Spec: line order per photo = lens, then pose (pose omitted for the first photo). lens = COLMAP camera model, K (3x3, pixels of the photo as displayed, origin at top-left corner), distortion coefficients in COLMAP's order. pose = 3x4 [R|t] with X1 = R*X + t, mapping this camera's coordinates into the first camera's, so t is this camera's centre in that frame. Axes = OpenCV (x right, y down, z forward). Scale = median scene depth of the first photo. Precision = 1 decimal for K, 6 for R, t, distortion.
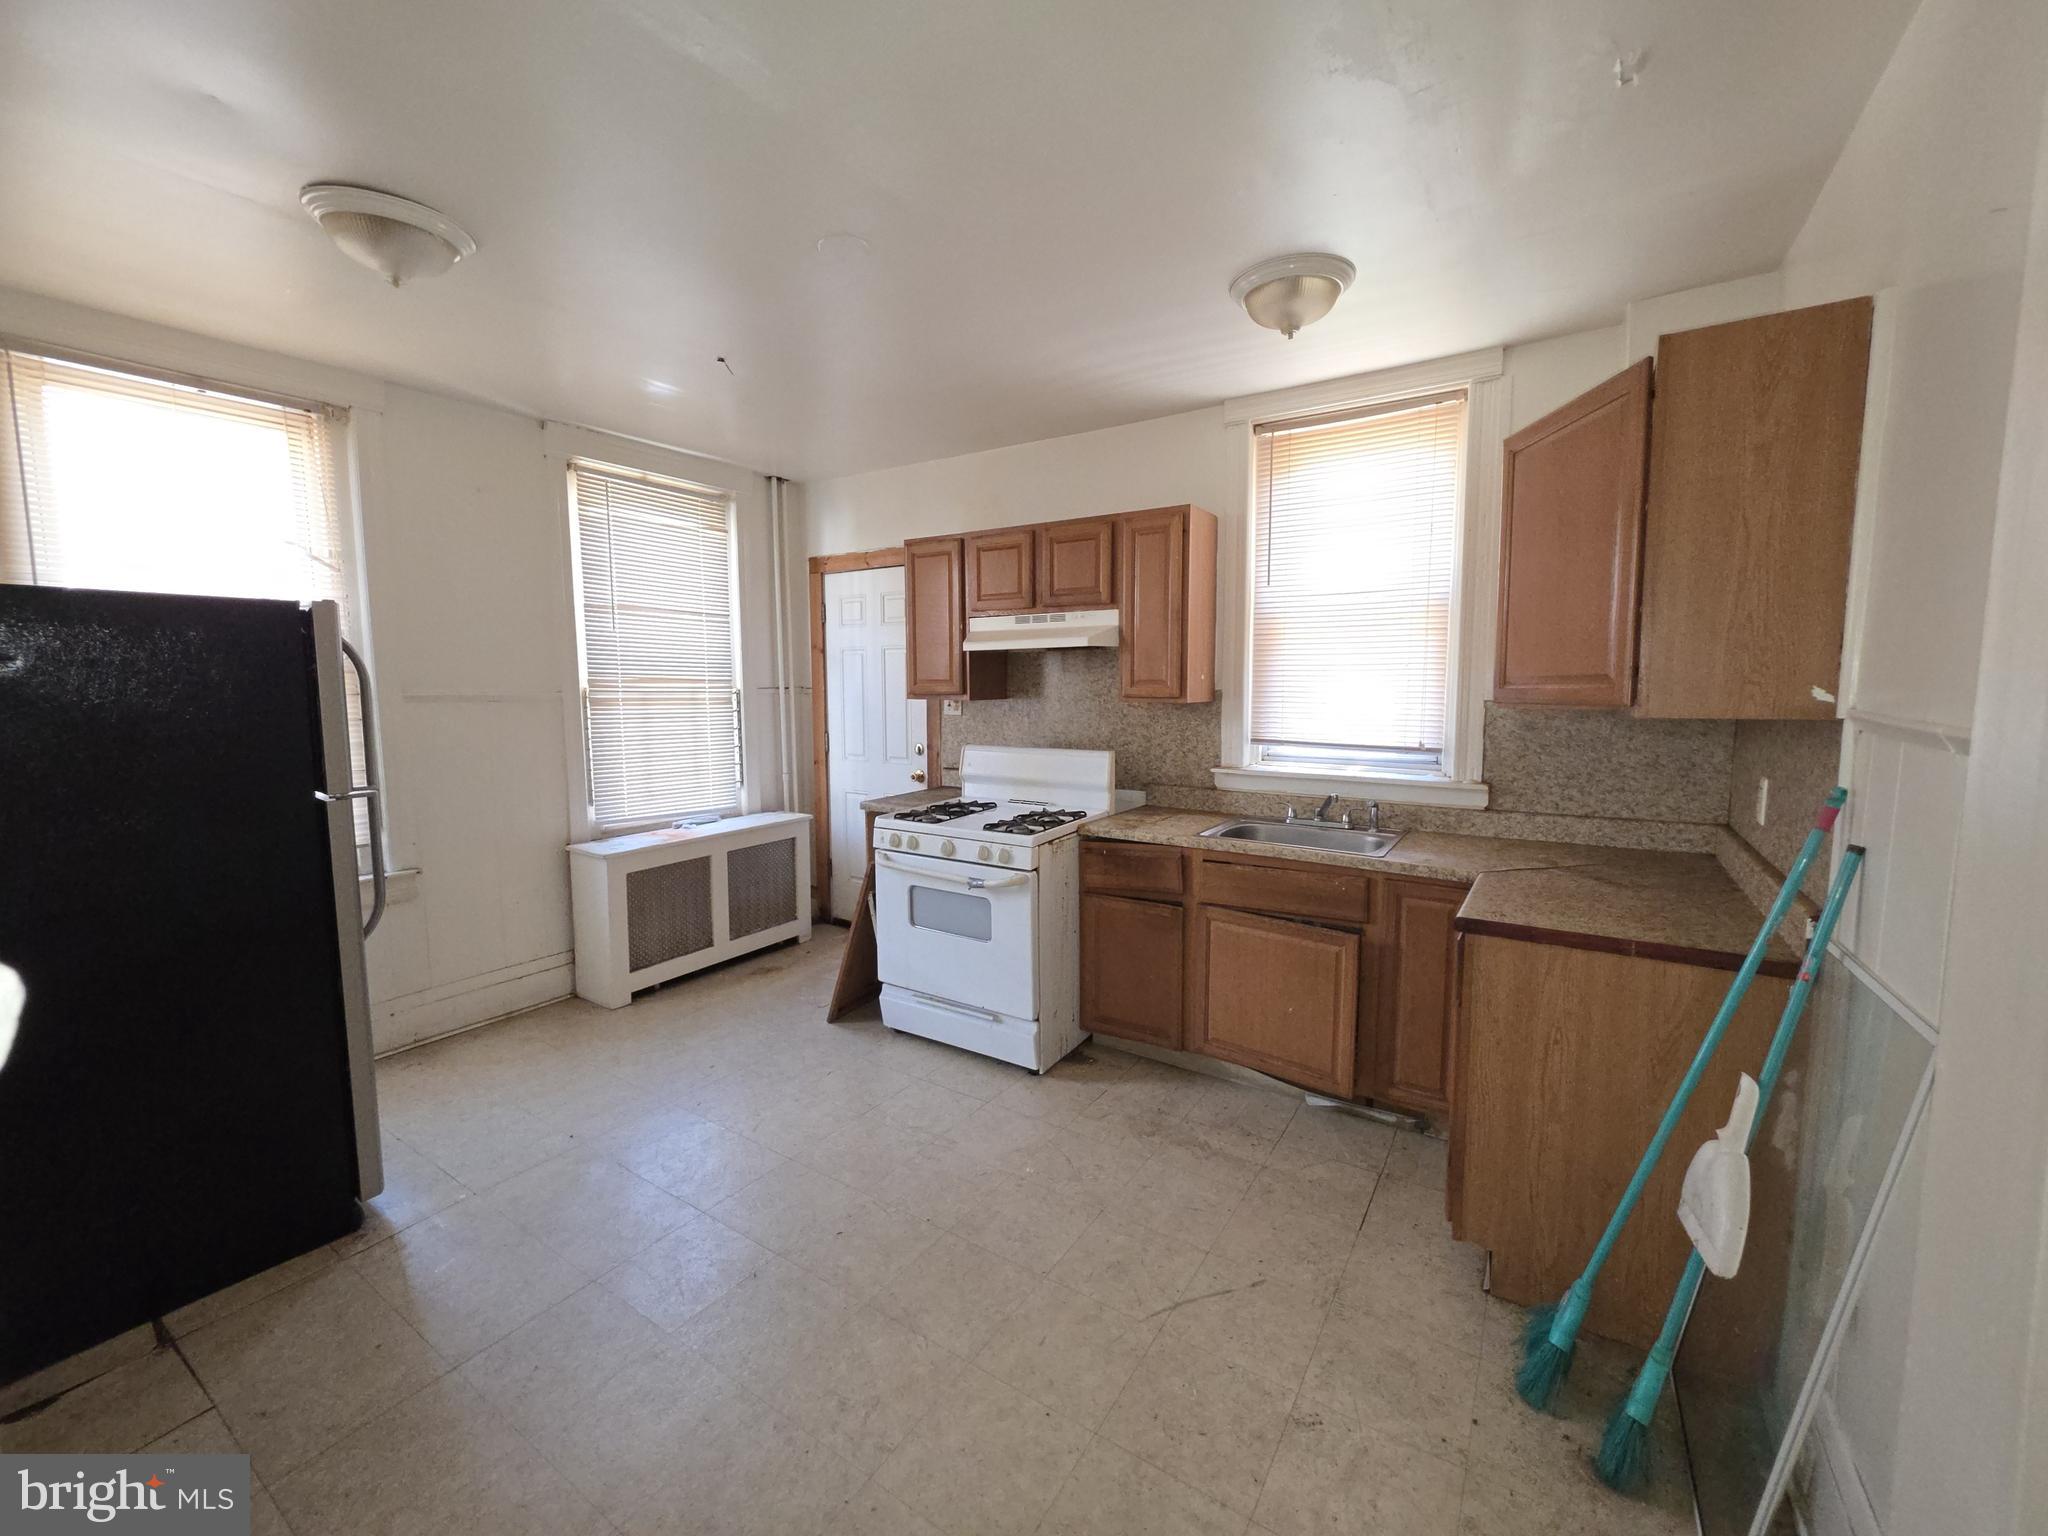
lens RADIAL K [[821.3, 0, 1027.3], [0, 821.3, 759.4], [0, 0, 1]] dist [-0.000974, -0.000483]
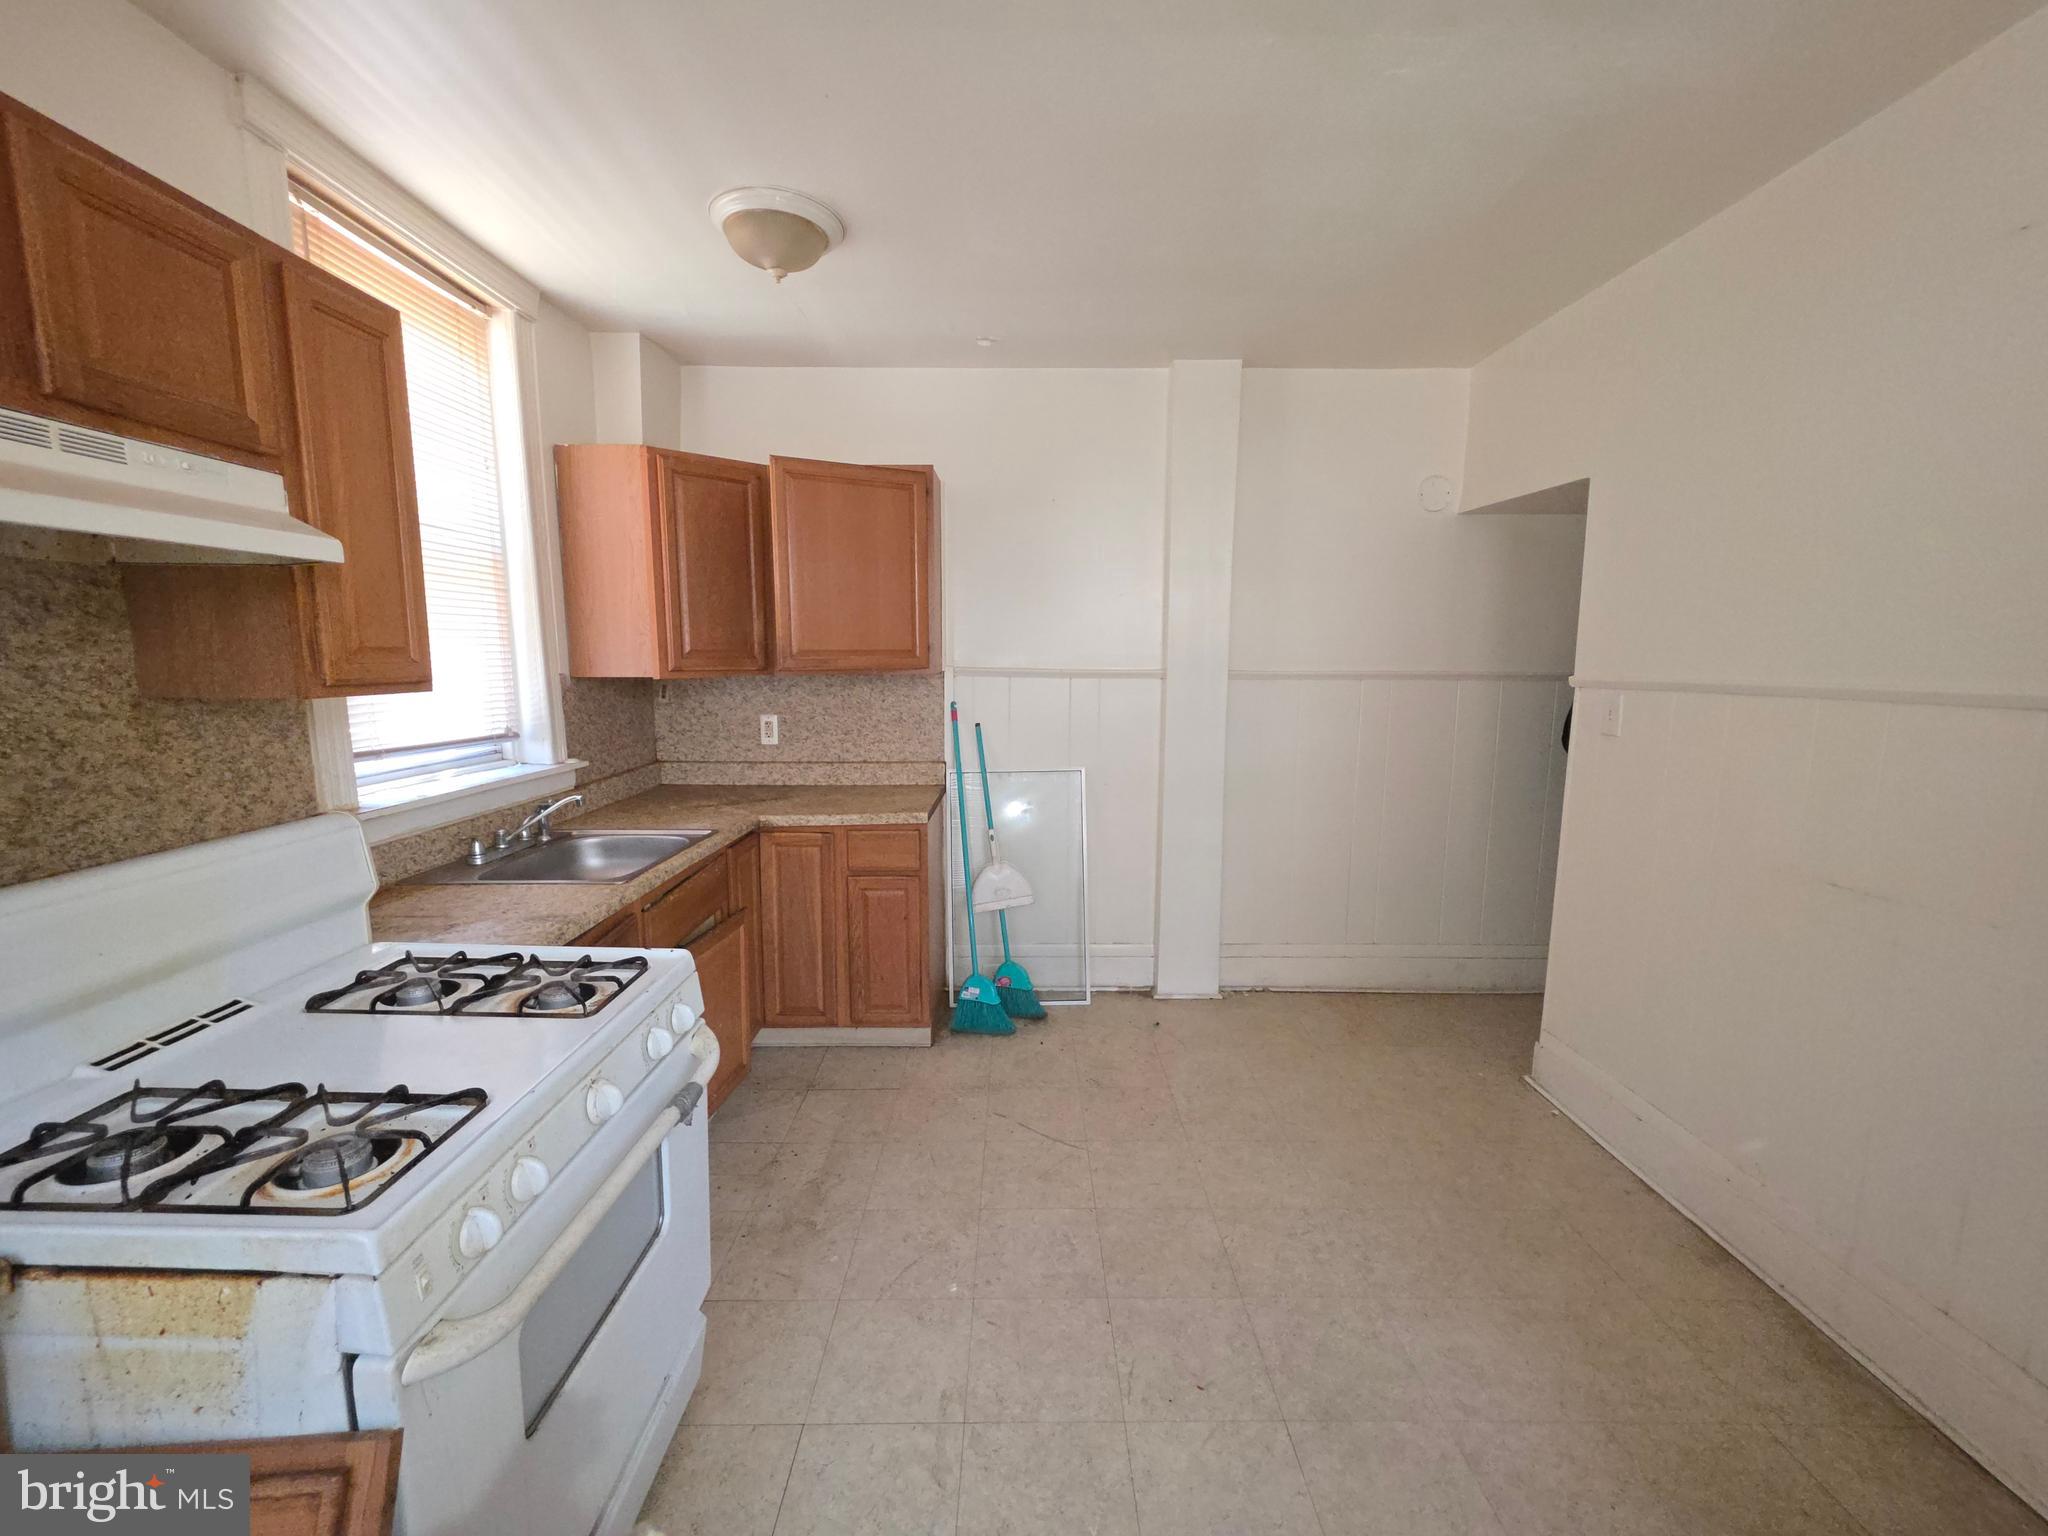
lens RADIAL K [[821.3, 0, 1027.3], [0, 821.3, 759.4], [0, 0, 1]] dist [-0.000974, -0.000483]
pose [[-0.554078, -0.103536, 0.826001, -0.746316], [0.076434, 0.981717, 0.174327, -0.140609], [-0.828948, 0.159725, -0.536034, 1.531601]]
